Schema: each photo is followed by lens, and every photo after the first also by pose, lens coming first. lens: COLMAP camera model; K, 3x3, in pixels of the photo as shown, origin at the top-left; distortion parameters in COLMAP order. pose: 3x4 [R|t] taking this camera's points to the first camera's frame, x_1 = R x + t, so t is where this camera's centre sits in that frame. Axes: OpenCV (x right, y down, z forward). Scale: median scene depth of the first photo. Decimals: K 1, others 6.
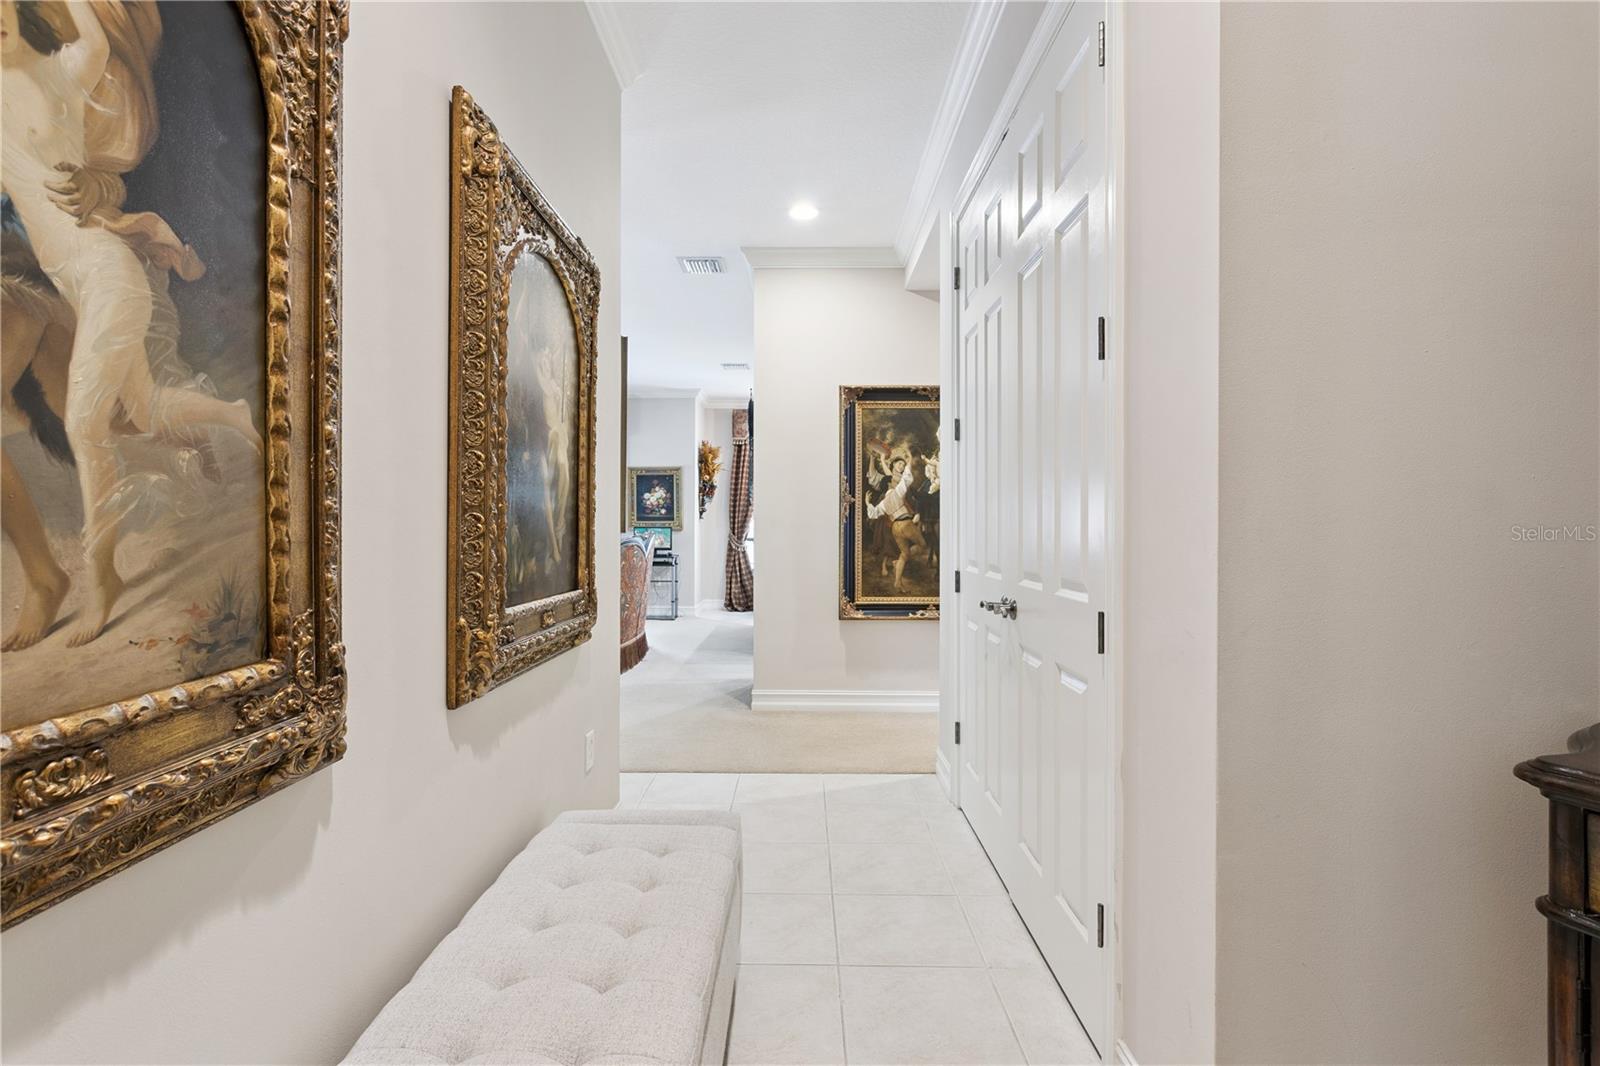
lens RADIAL K [[768.1, 0, 802.5], [0, 768.1, 524.8], [0, 0, 1]] dist [0.001109, 0.000358]
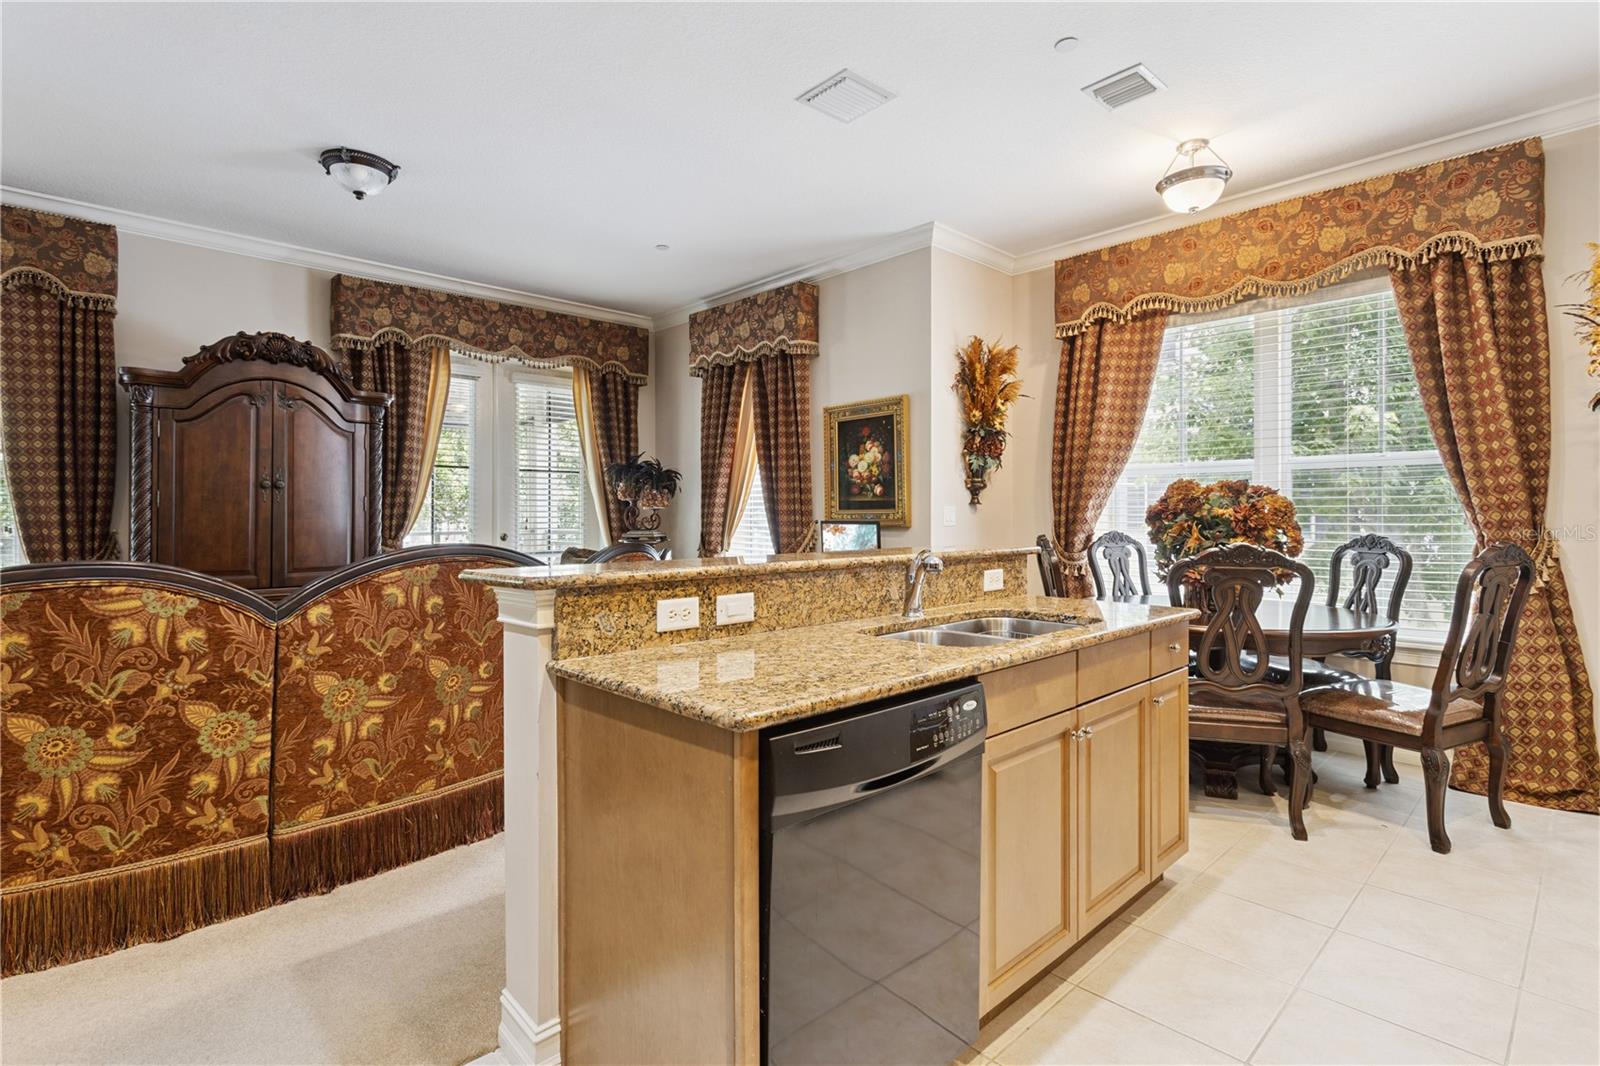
lens RADIAL K [[772.3, 0, 803.8], [0, 772.3, 510.1], [0, 0, 1]] dist [0.001169, 0.000171]
pose [[0.690117, -0.006339, -0.723670, 0.140465], [0.003832, 0.999980, -0.005104, -0.001982], [0.723687, 0.000749, 0.690128, 0.596090]]
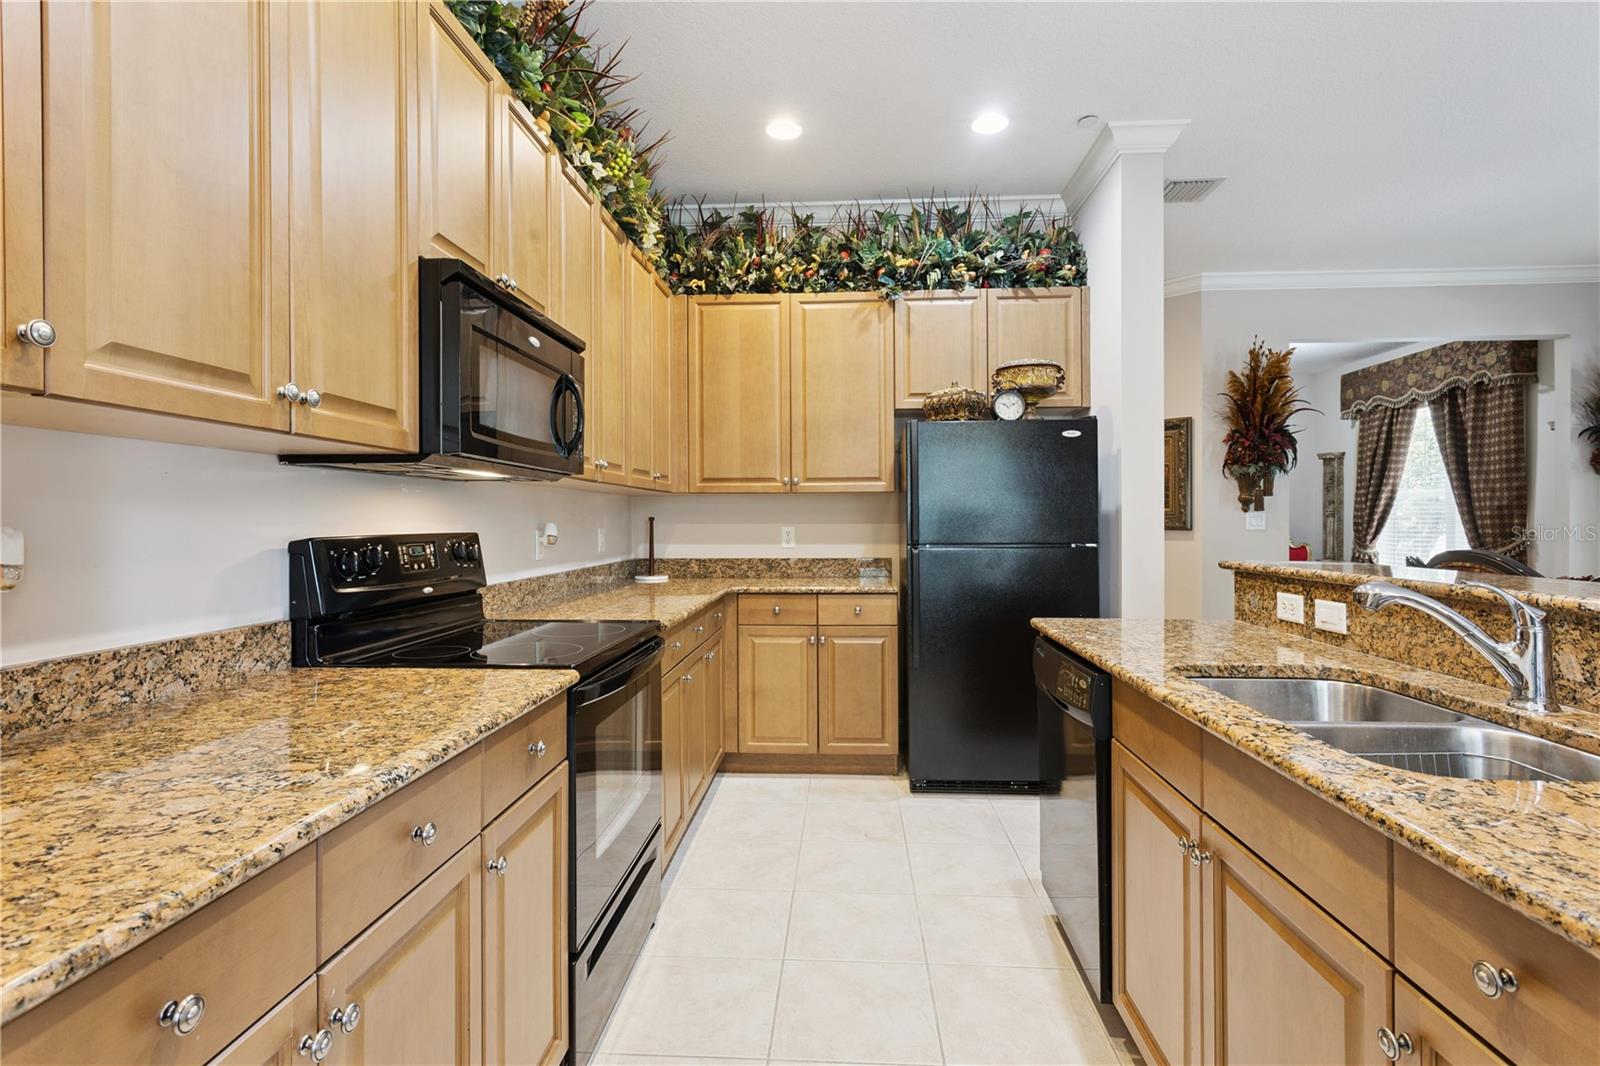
lens RADIAL K [[768.1, 0, 802.5], [0, 768.1, 524.8], [0, 0, 1]] dist [0.001109, 0.000358]
pose [[-0.998297, 0.000962, 0.058332, 0.106574], [0.001091, 0.999997, 0.002184, -0.001212], [-0.058330, 0.002244, -0.998295, 0.906510]]
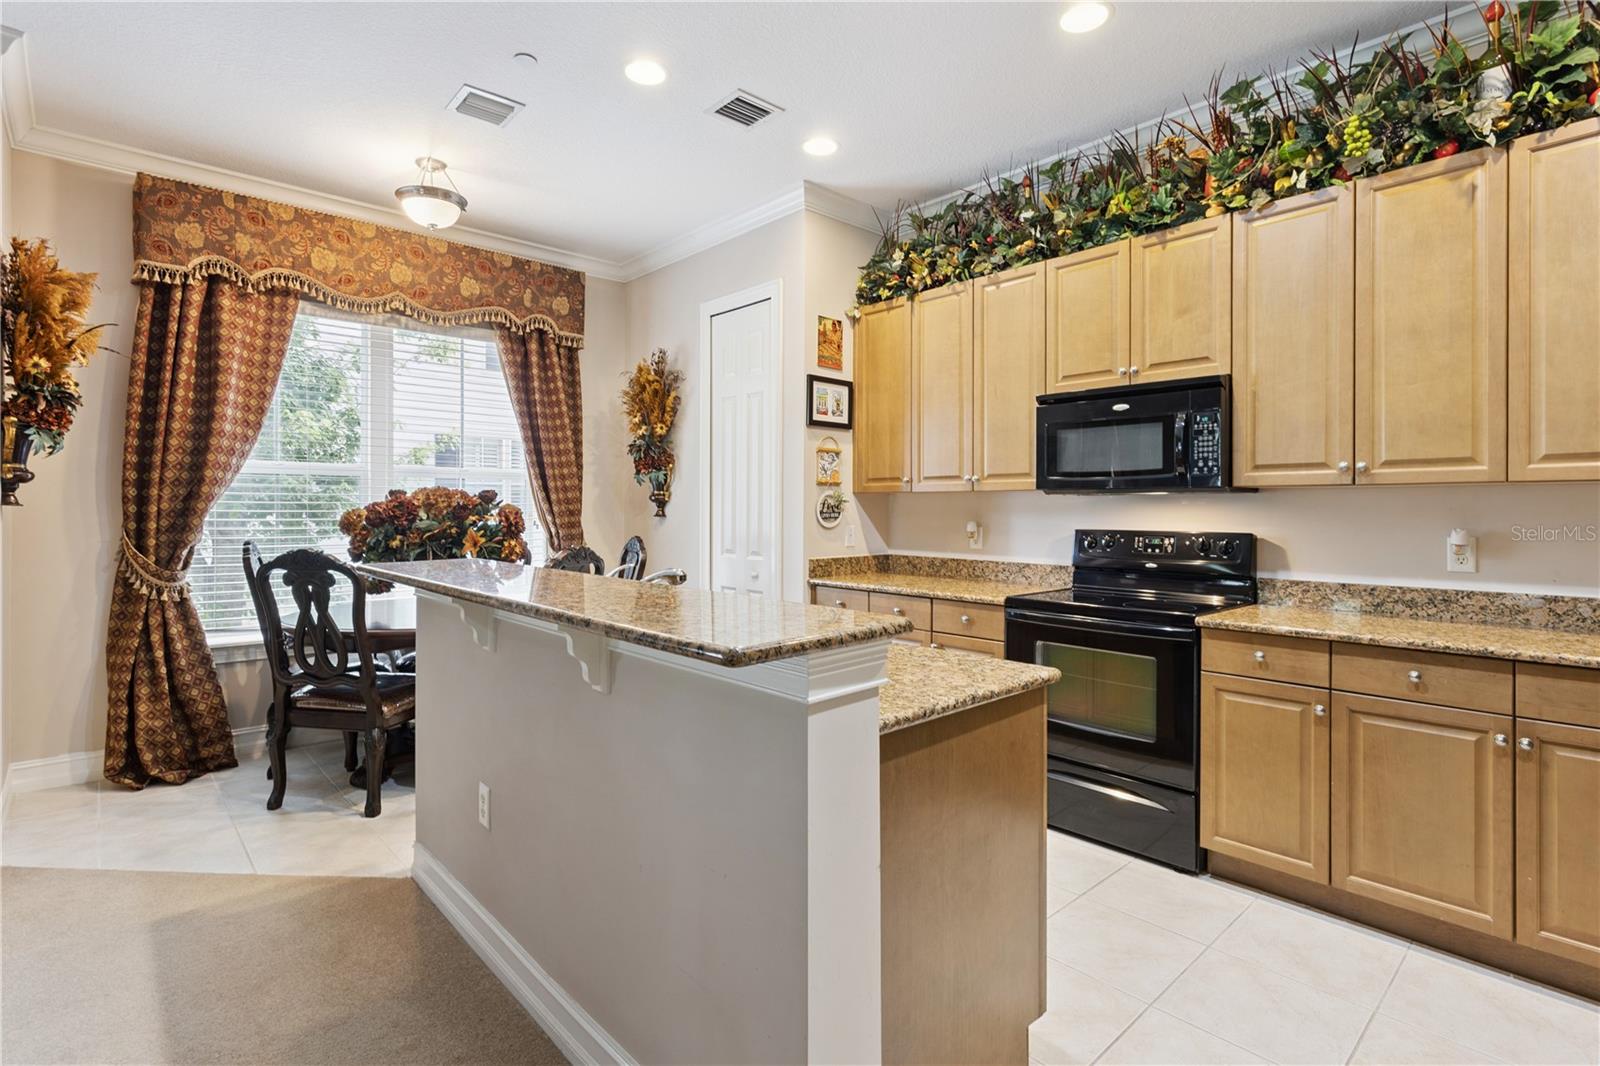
lens RADIAL K [[776.0, 0, 793.3], [0, 776.0, 509.6], [0, 0, 1]] dist [0.003497, 0.000847]
pose [[0.739522, -0.001073, 0.673131, -0.110977], [-0.002886, 0.999984, 0.004765, -0.008454], [-0.673126, -0.005467, 0.739508, 0.580767]]
